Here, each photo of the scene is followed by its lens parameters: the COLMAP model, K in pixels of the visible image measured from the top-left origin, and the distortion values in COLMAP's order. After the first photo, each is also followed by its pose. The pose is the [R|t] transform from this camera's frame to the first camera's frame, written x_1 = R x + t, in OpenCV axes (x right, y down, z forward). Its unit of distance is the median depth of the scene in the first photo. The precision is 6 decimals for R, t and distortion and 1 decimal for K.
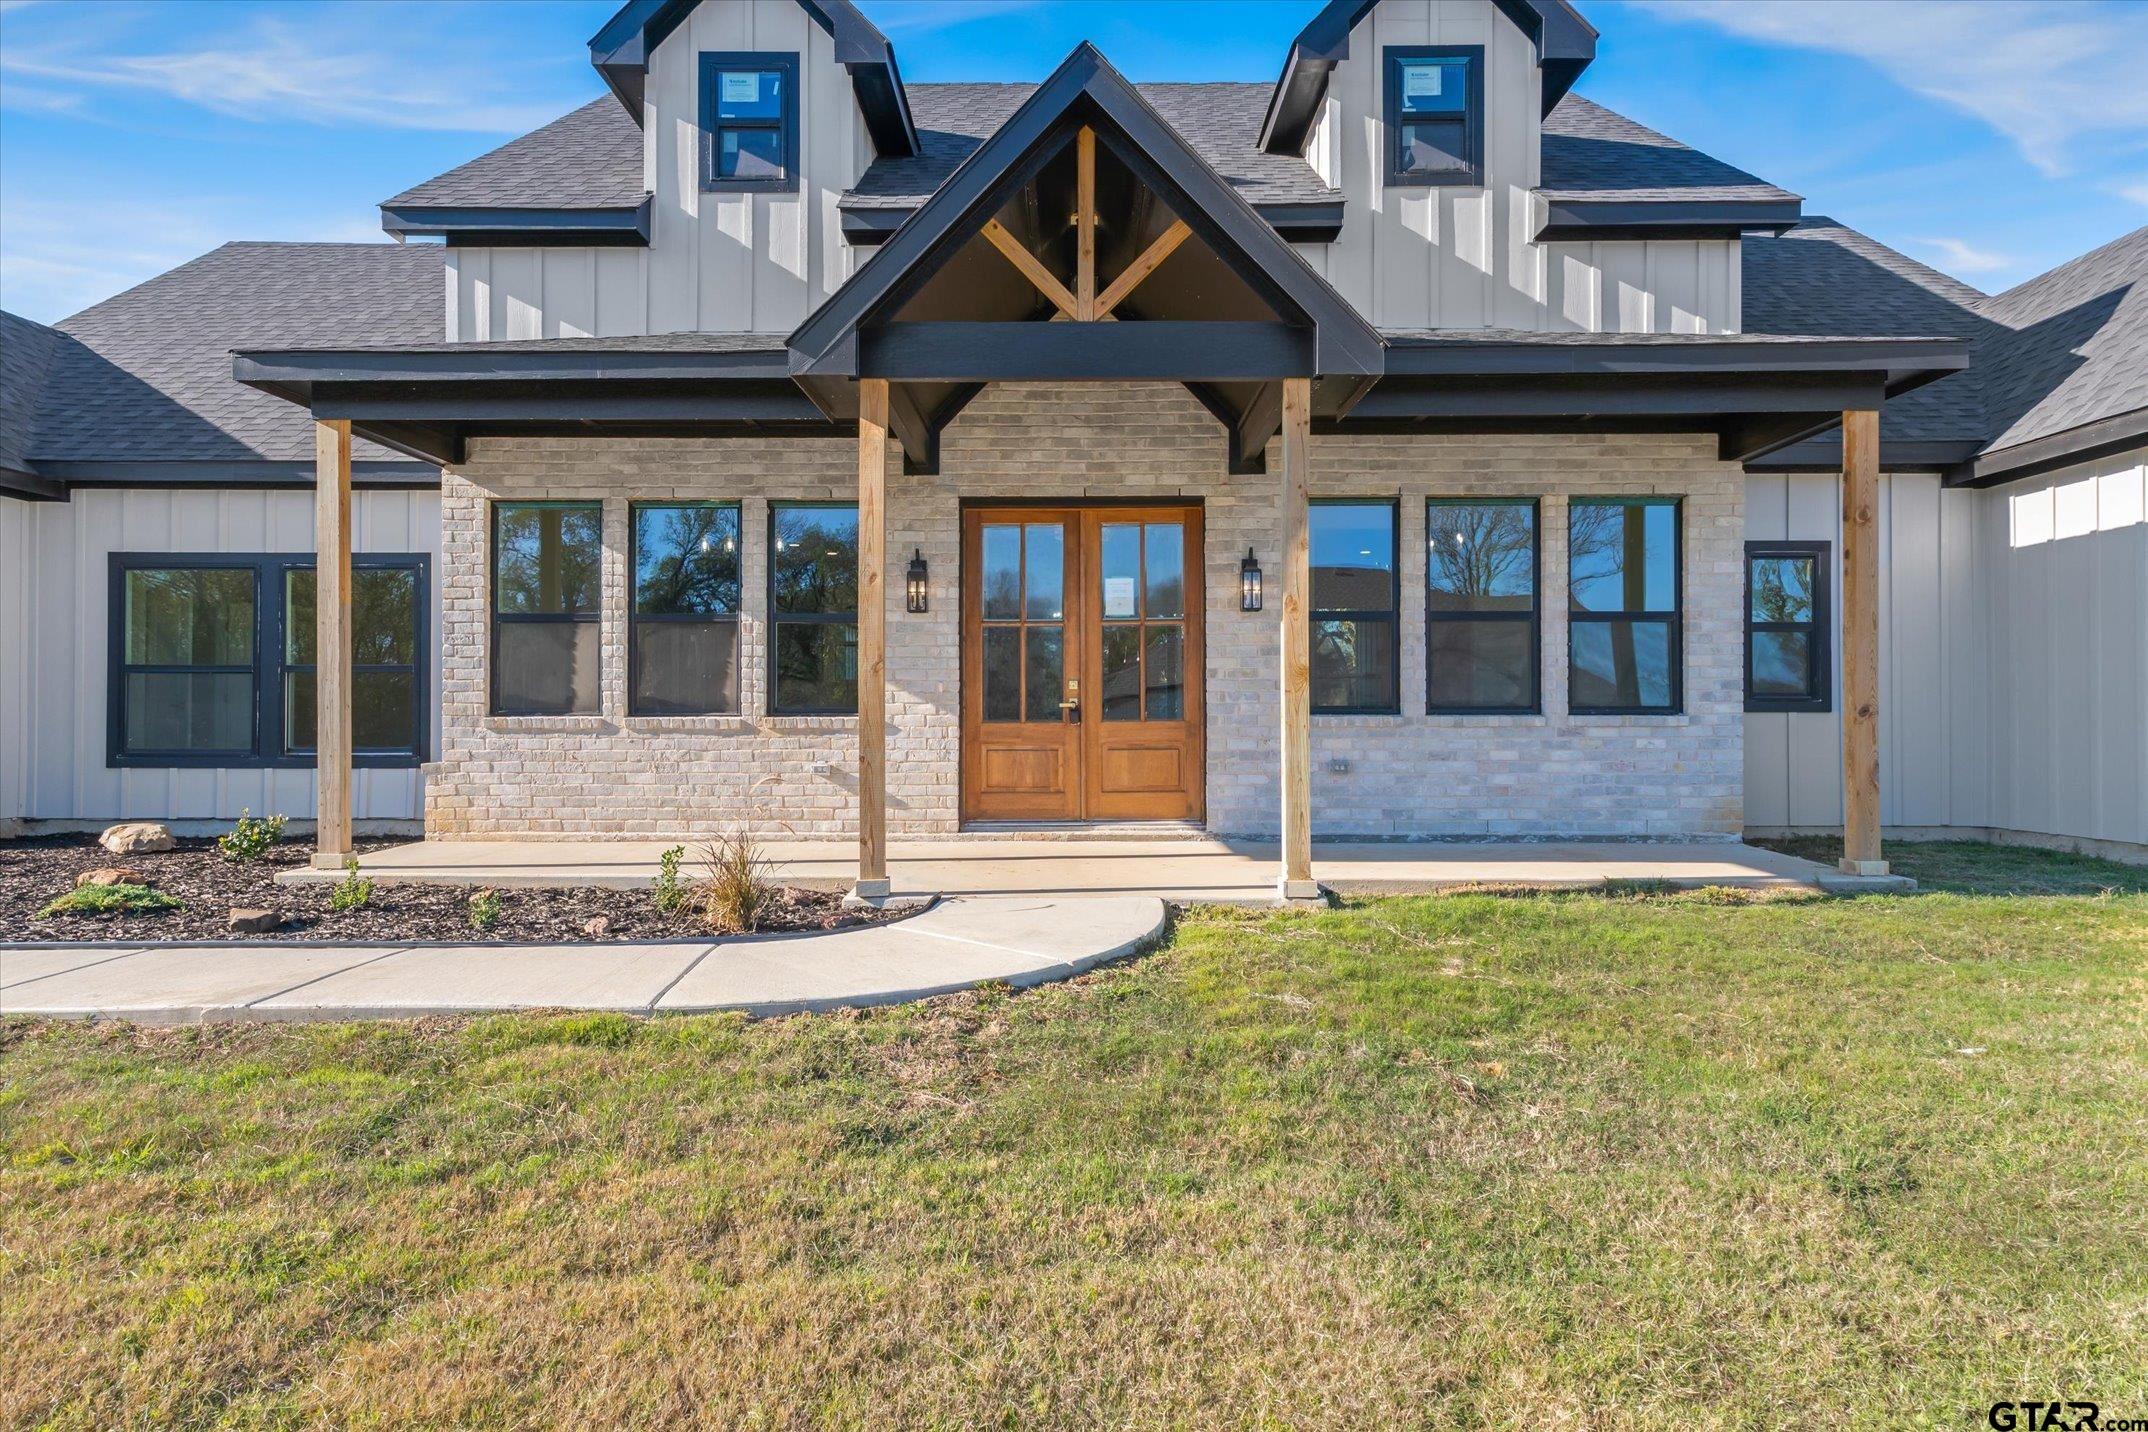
lens RADIAL K [[1183.3, 0, 1082.7], [0, 1183.3, 694.8], [0, 0, 1]] dist [-0.007242, -0.000854]
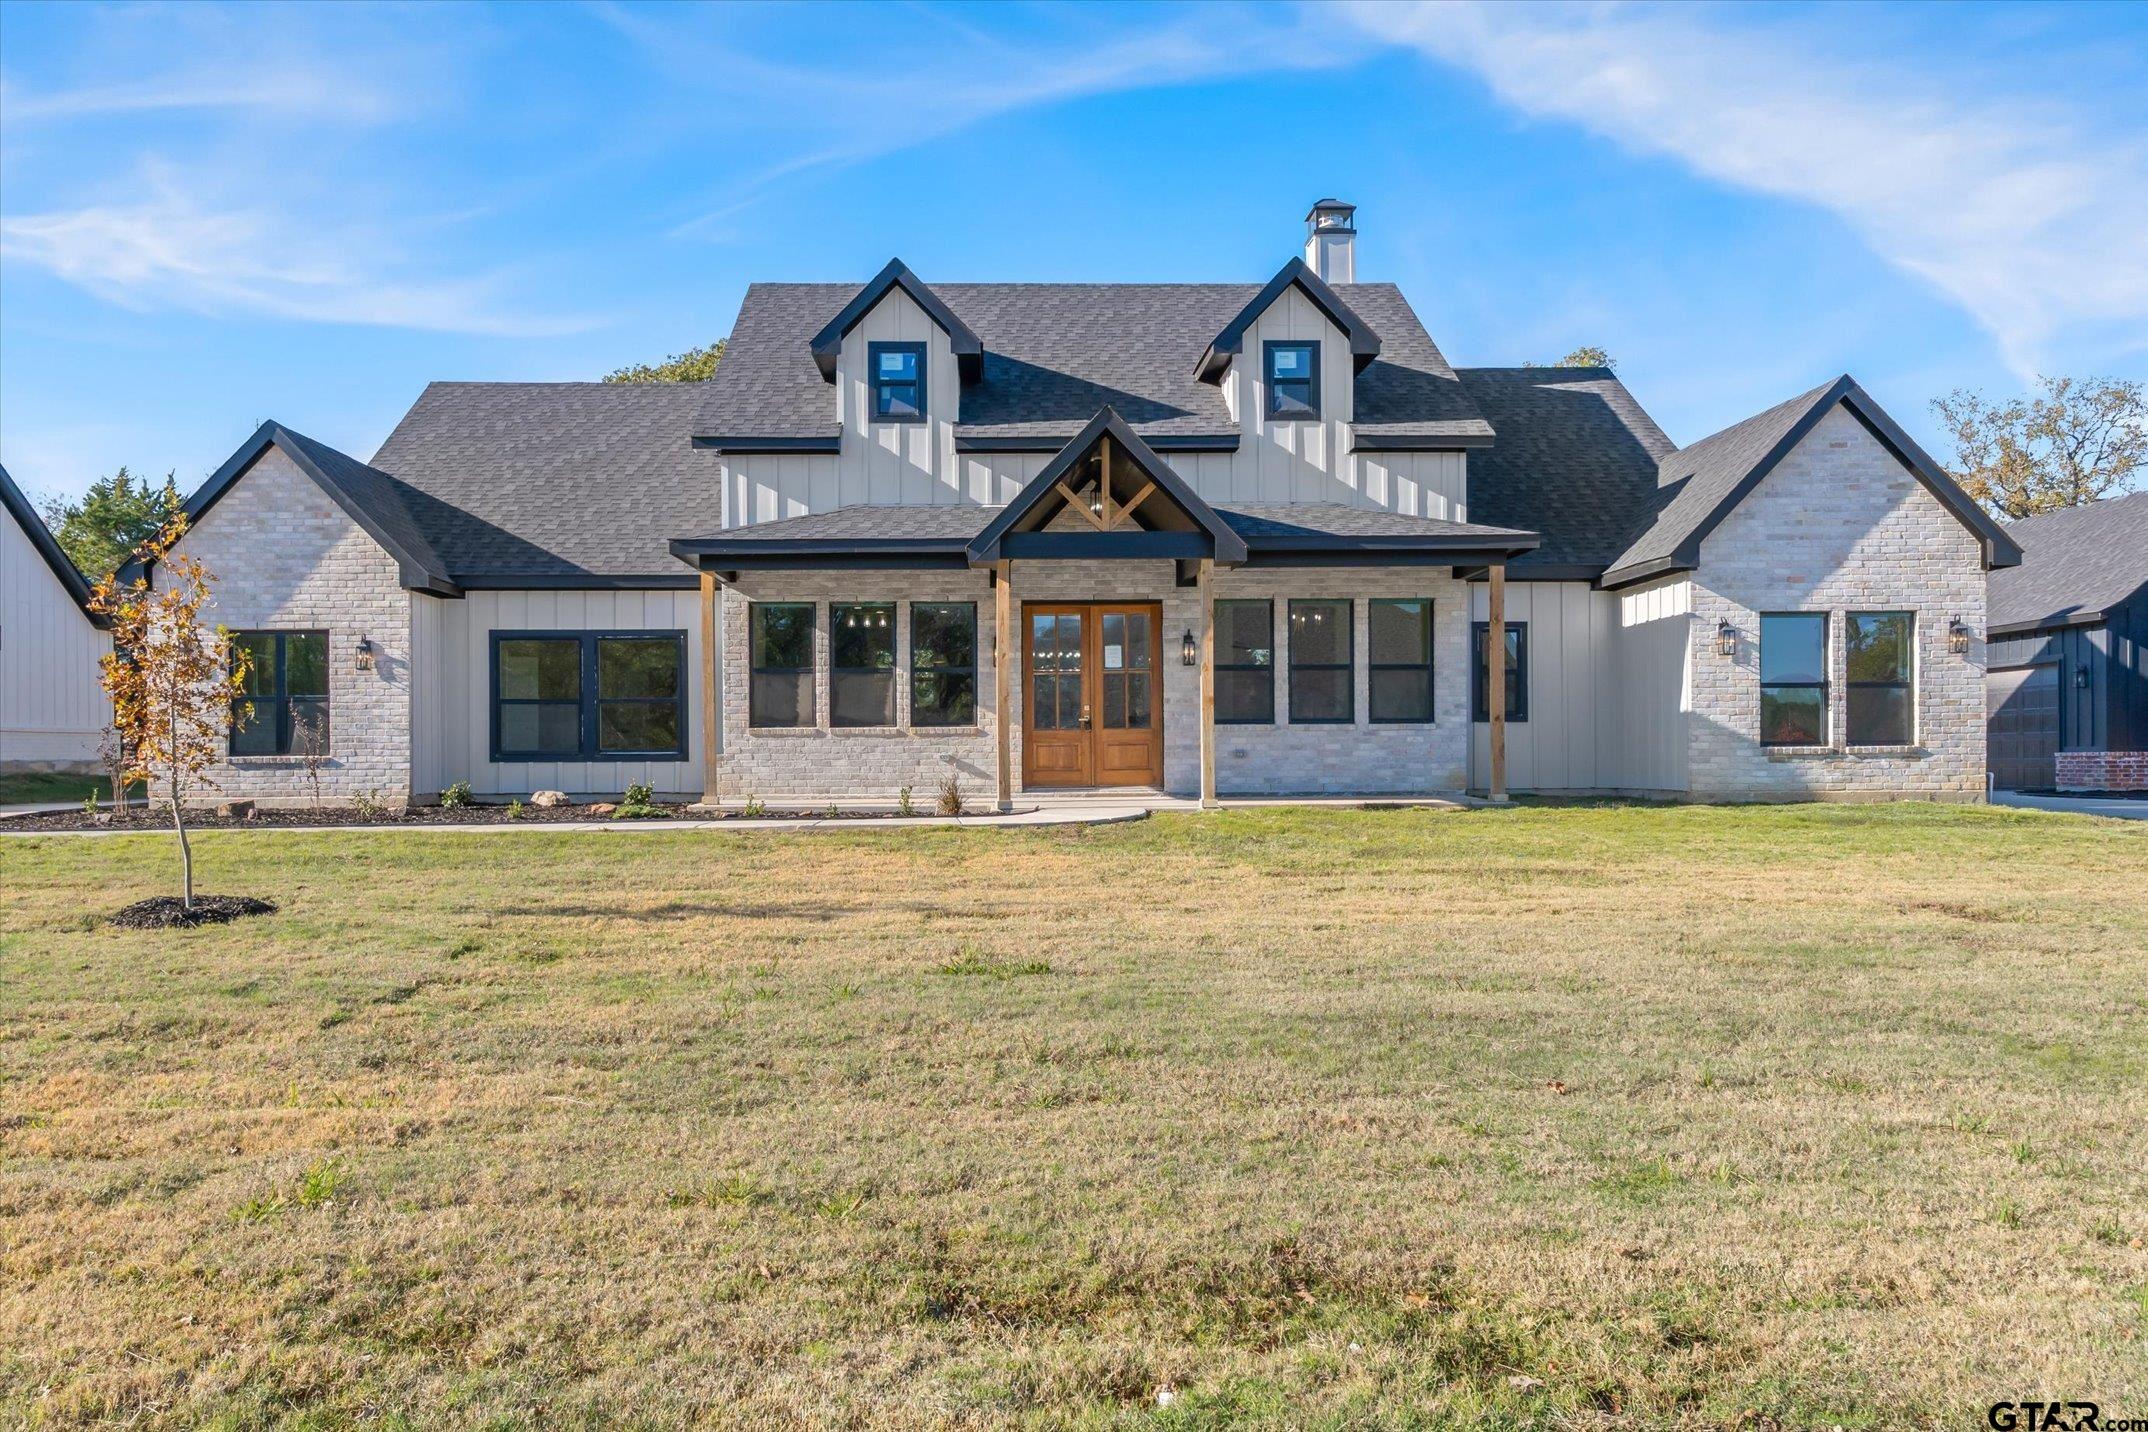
lens RADIAL K [[1183.3, 0, 1063.6], [0, 1183.3, 733.1], [0, 0, 1]] dist [-0.007242, -0.000854]
pose [[0.999718, -0.005624, 0.023084, -0.083678], [0.005436, 0.999952, 0.008201, 0.014477], [-0.023129, -0.008073, 0.999700, -0.744075]]
